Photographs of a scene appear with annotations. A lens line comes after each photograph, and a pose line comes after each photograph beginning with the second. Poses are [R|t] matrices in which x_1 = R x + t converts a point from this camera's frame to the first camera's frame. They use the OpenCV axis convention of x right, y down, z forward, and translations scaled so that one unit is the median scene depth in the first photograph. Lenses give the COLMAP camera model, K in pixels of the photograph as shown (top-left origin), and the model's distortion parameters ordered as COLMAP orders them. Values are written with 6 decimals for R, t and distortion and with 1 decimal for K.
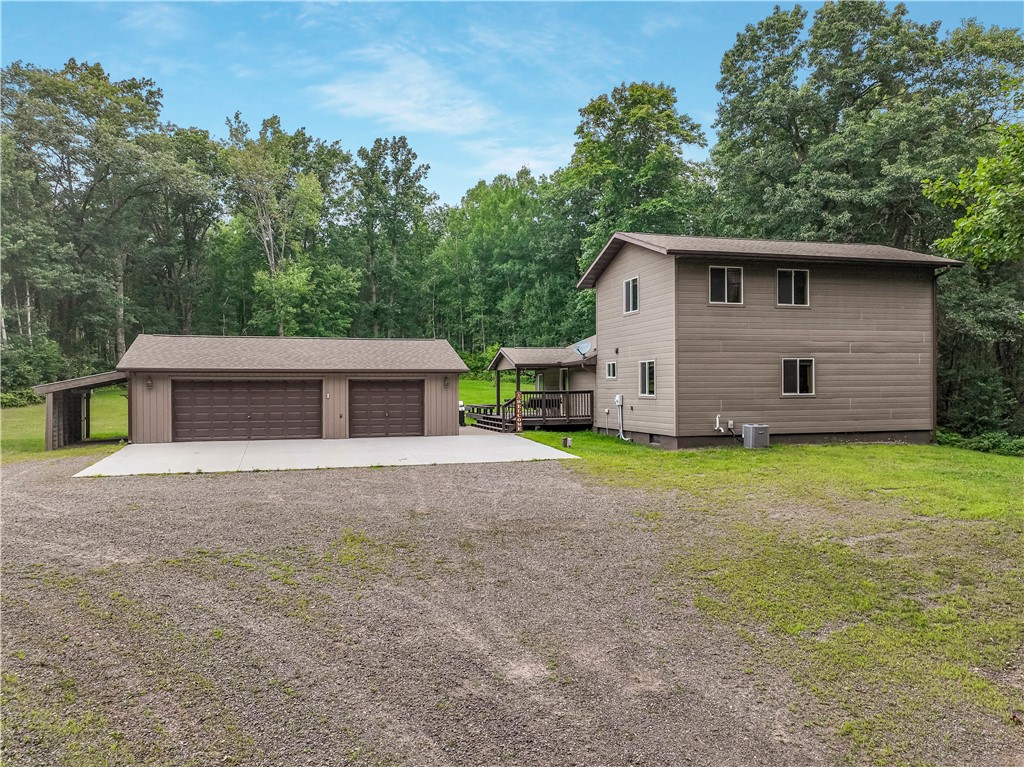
lens RADIAL K [[720.2, 0, 512.0], [0, 720.2, 383.5], [0, 0, 1]] dist [-0.004327, 0.027161]
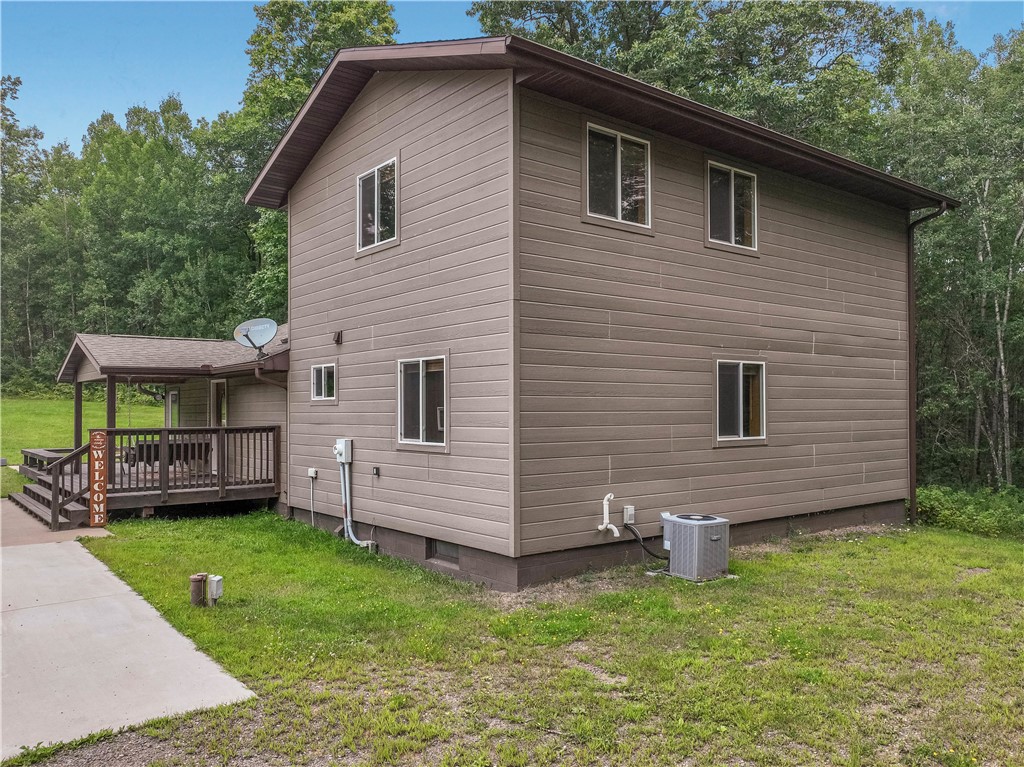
lens RADIAL K [[782.3, 0, 494.9], [0, 782.3, 394.1], [0, 0, 1]] dist [0.003992, 0.002068]
pose [[0.923279, 0.012123, 0.383938, 0.050283], [-0.005987, 0.999835, -0.017173, -0.003414], [-0.384082, 0.013557, 0.923199, 0.519132]]
